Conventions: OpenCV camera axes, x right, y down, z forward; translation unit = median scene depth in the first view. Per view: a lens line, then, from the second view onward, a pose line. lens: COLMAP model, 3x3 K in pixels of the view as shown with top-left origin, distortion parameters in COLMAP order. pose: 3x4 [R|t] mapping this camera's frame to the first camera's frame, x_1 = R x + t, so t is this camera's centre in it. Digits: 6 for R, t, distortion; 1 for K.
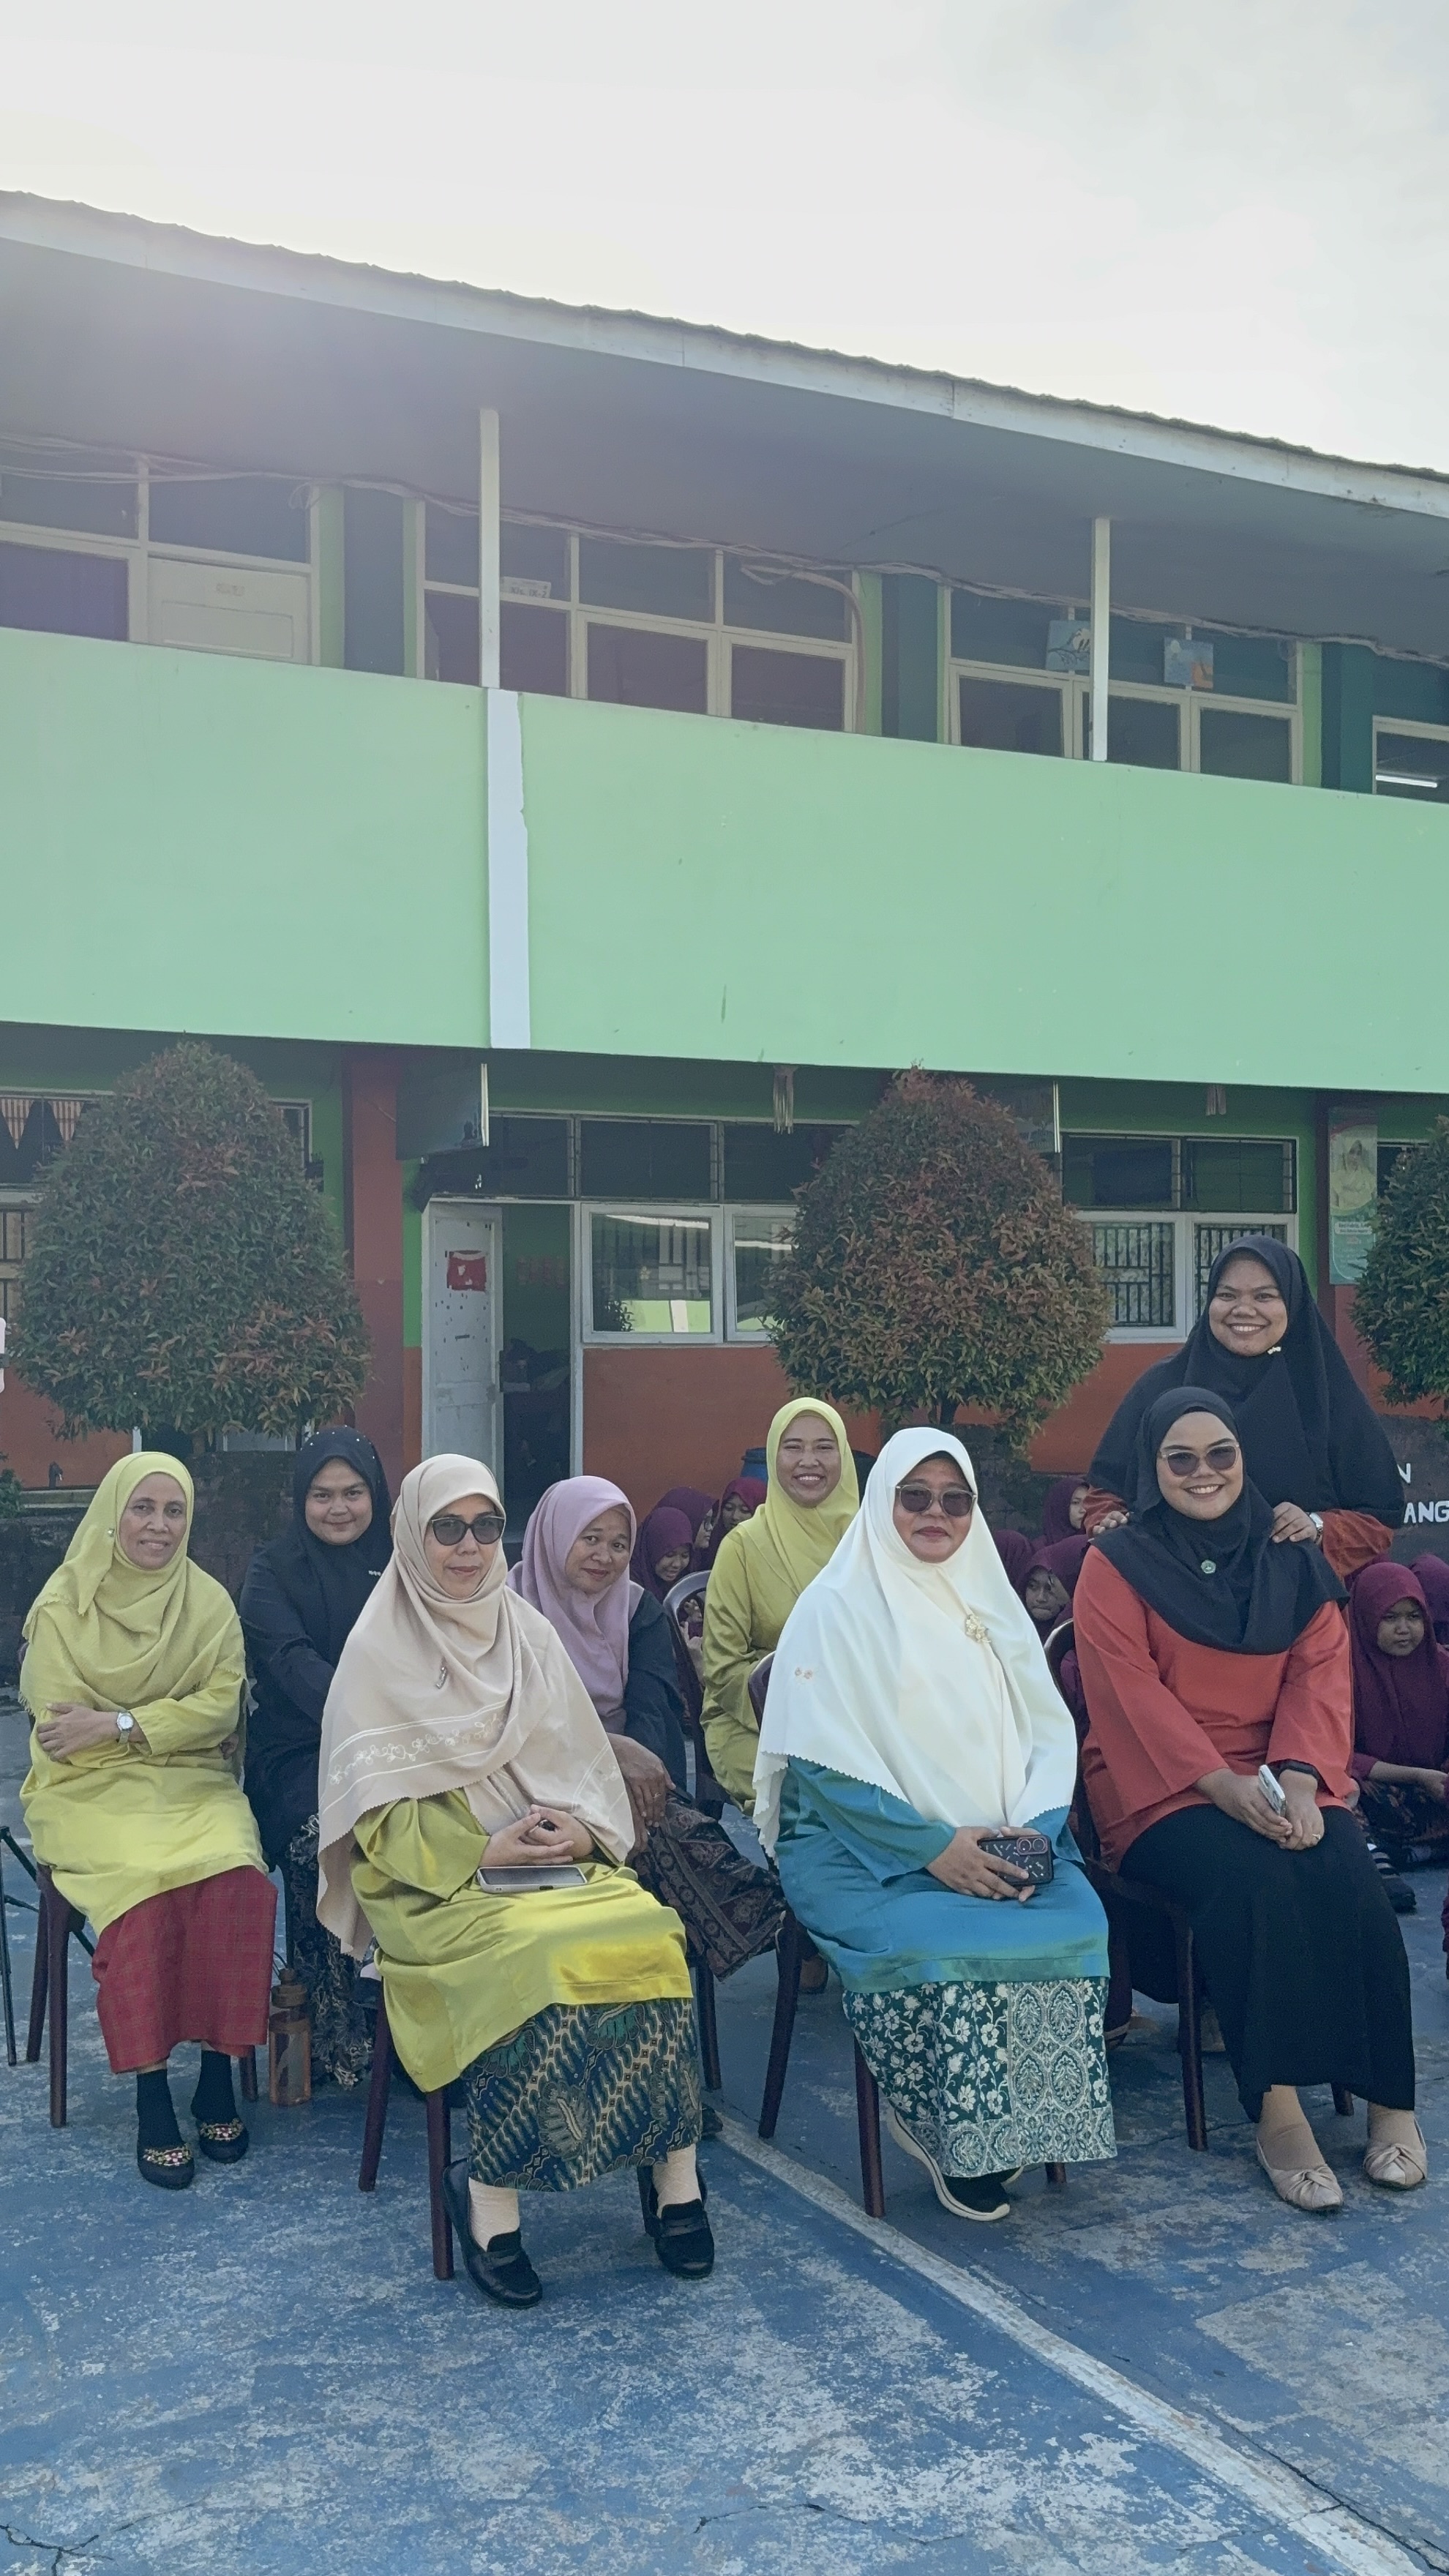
lens RADIAL K [[2377.7, 0, 715.7], [0, 2377.7, 1300.8], [0, 0, 1]] dist [0.035384, 0.000000]
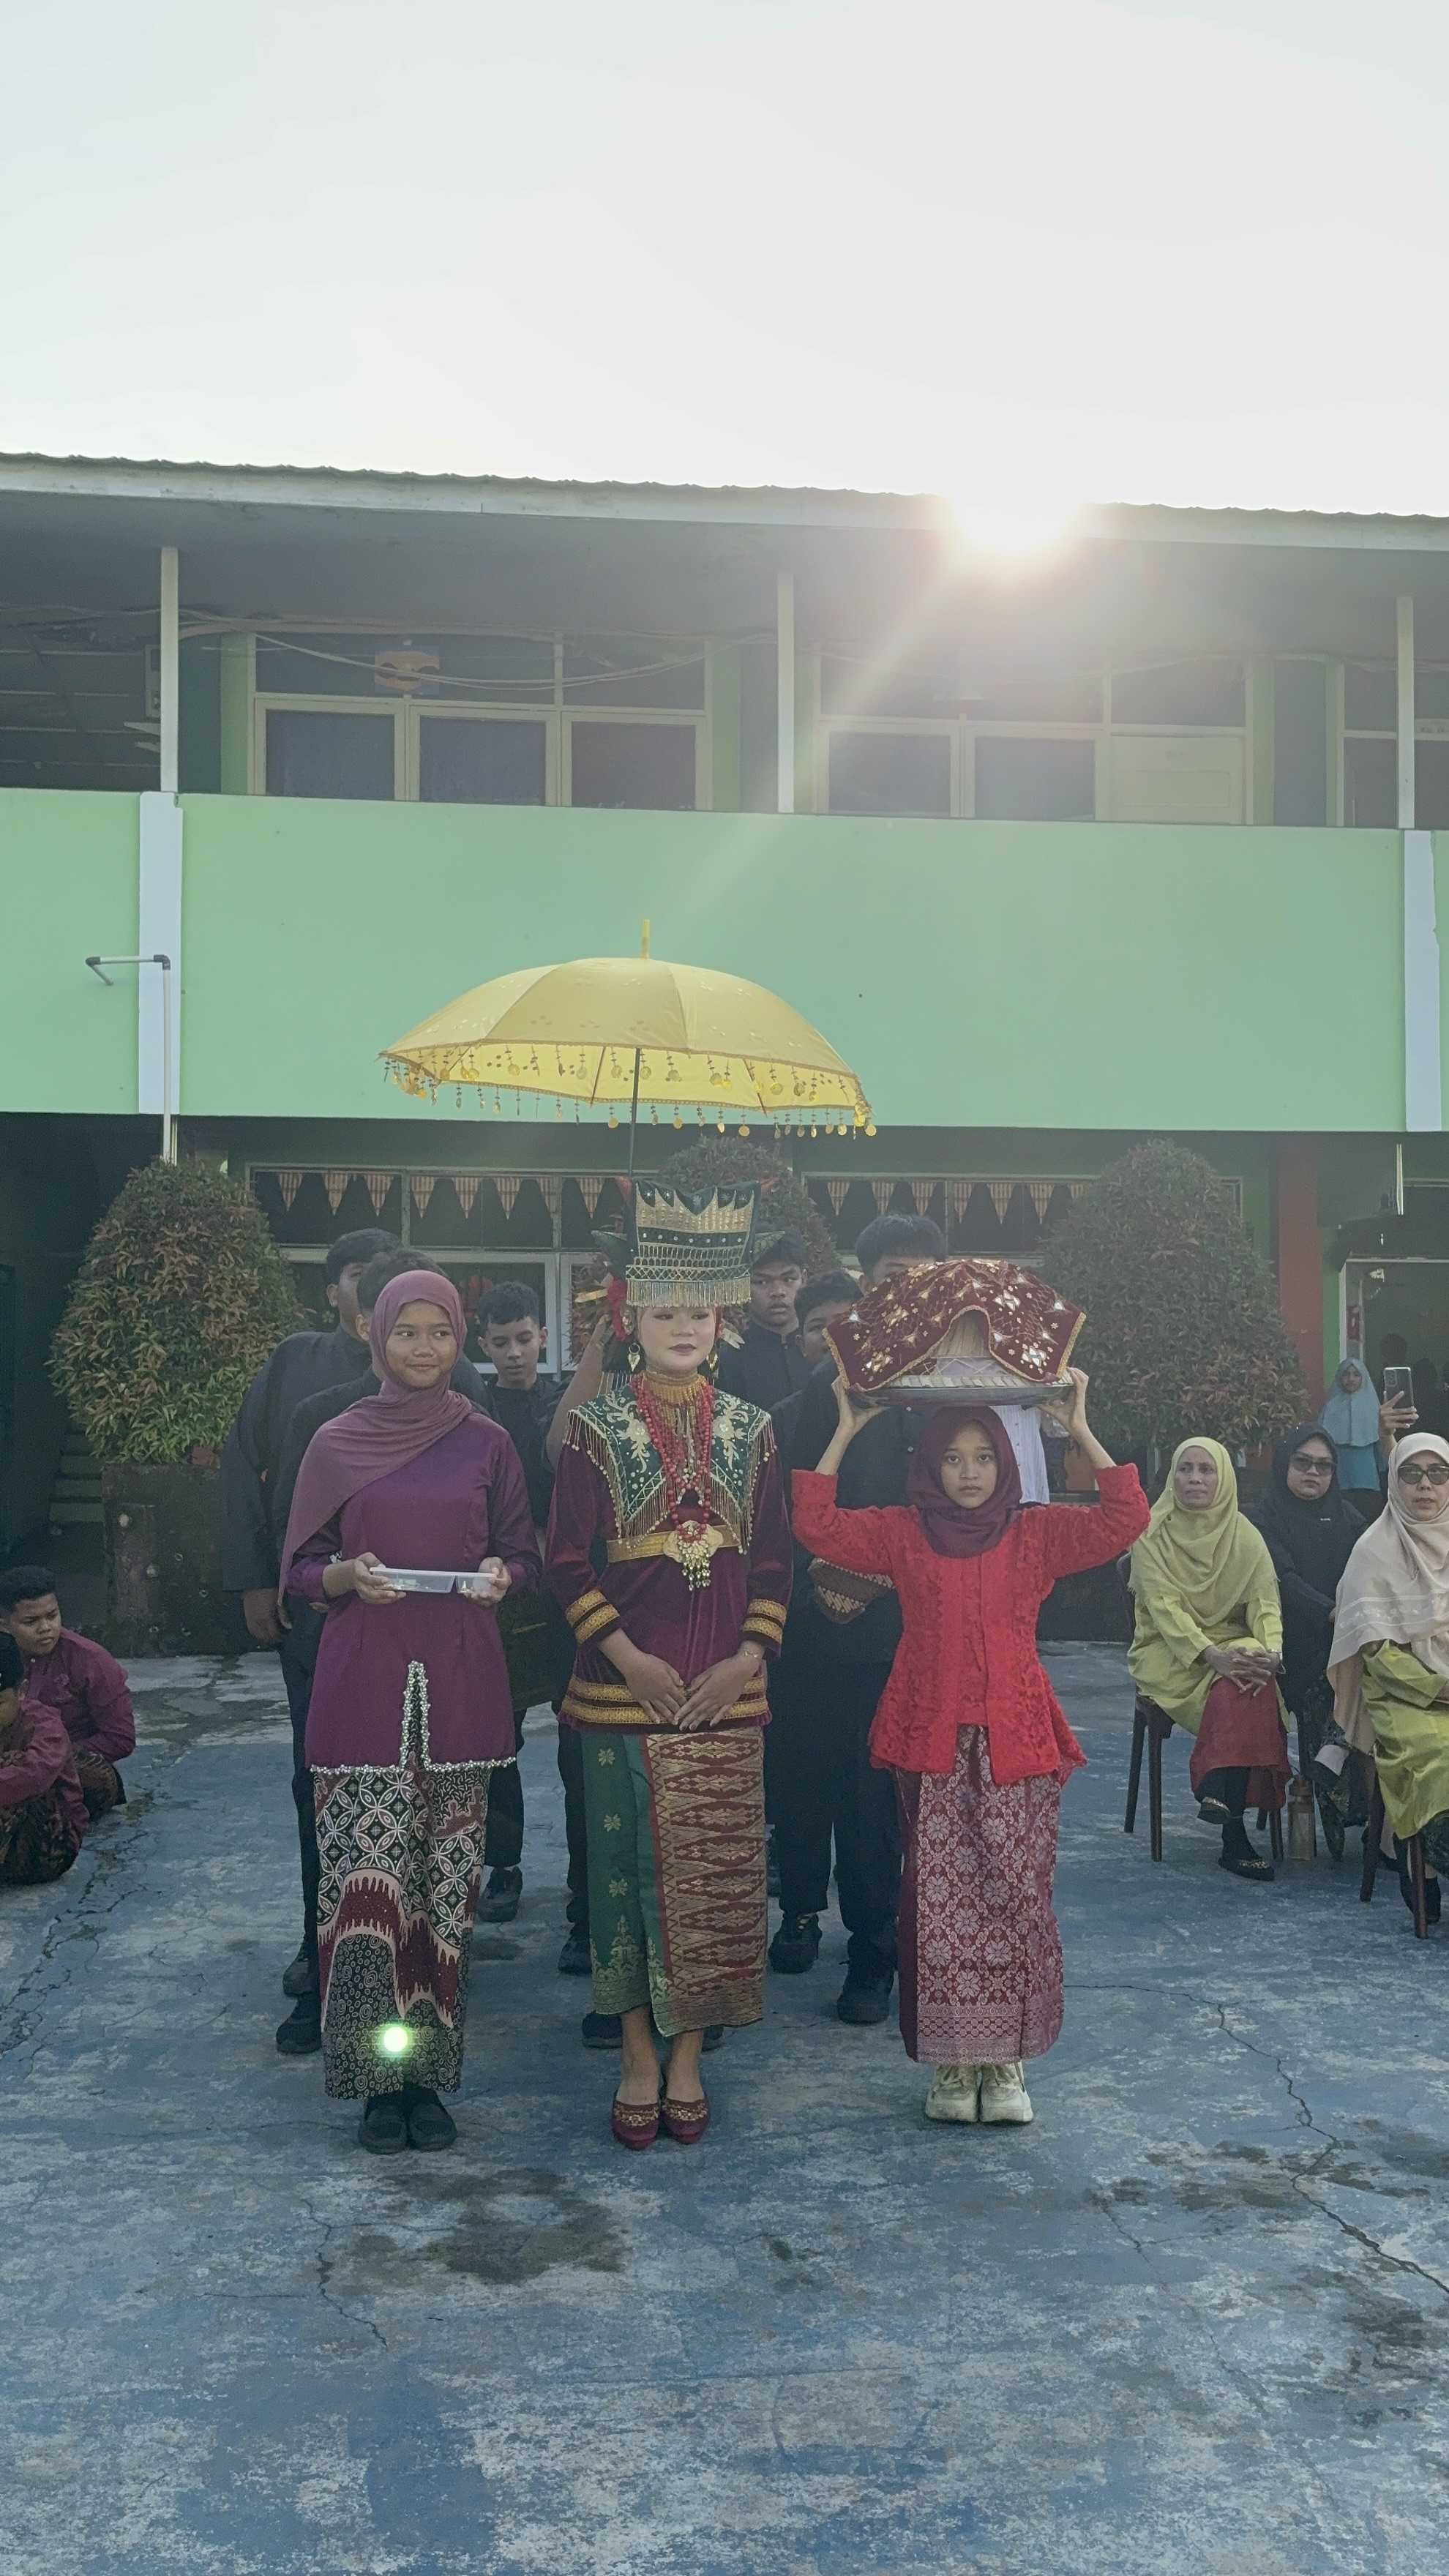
lens RADIAL K [[2377.7, 0, 672.3], [0, 2377.7, 1293.6], [0, 0, 1]] dist [0.035384, 0.000000]
pose [[0.928389, -0.005704, -0.371566, 0.007480], [-0.003835, 0.999682, -0.024928, 0.005185], [0.371590, 0.024568, 0.928072, -0.268823]]
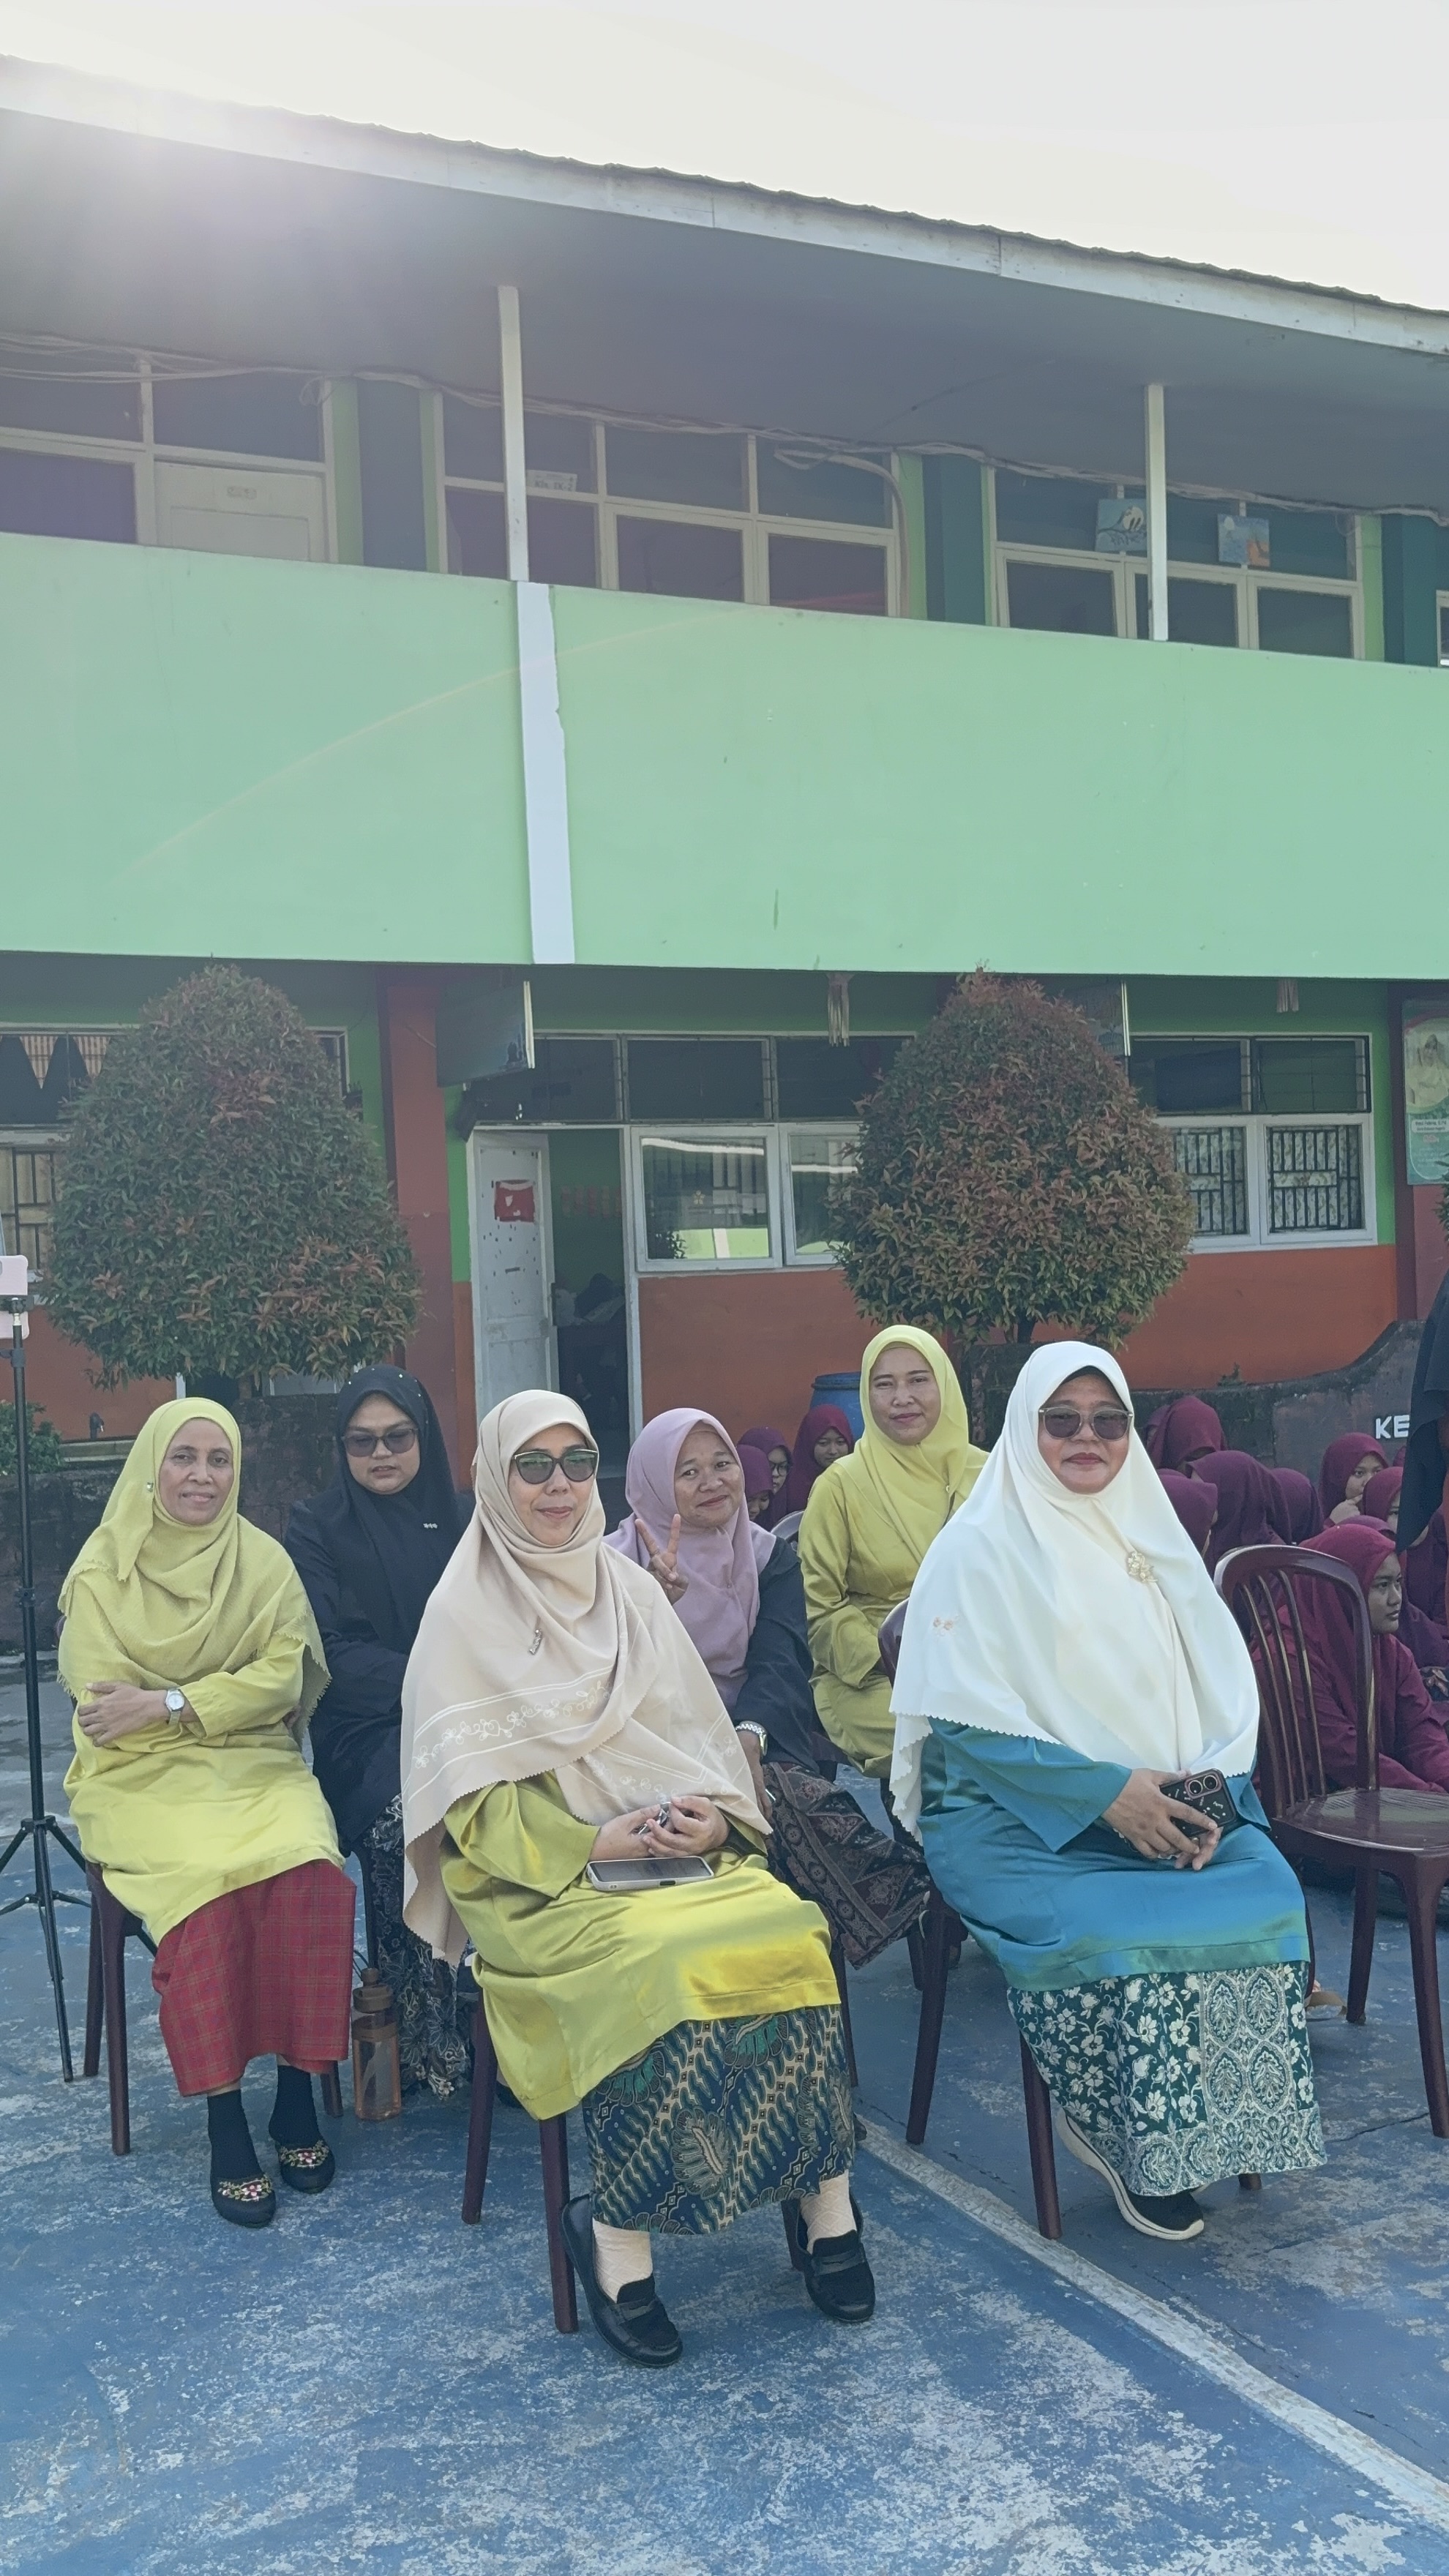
lens RADIAL K [[2377.7, 0, 731.1], [0, 2377.7, 1297.5], [0, 0, 1]] dist [0.035384, 0.000000]
pose [[0.999399, -0.033218, -0.009924, -0.012530], [0.033482, 0.999054, 0.027761, 0.003817], [0.008992, -0.028077, 0.999565, 0.053389]]
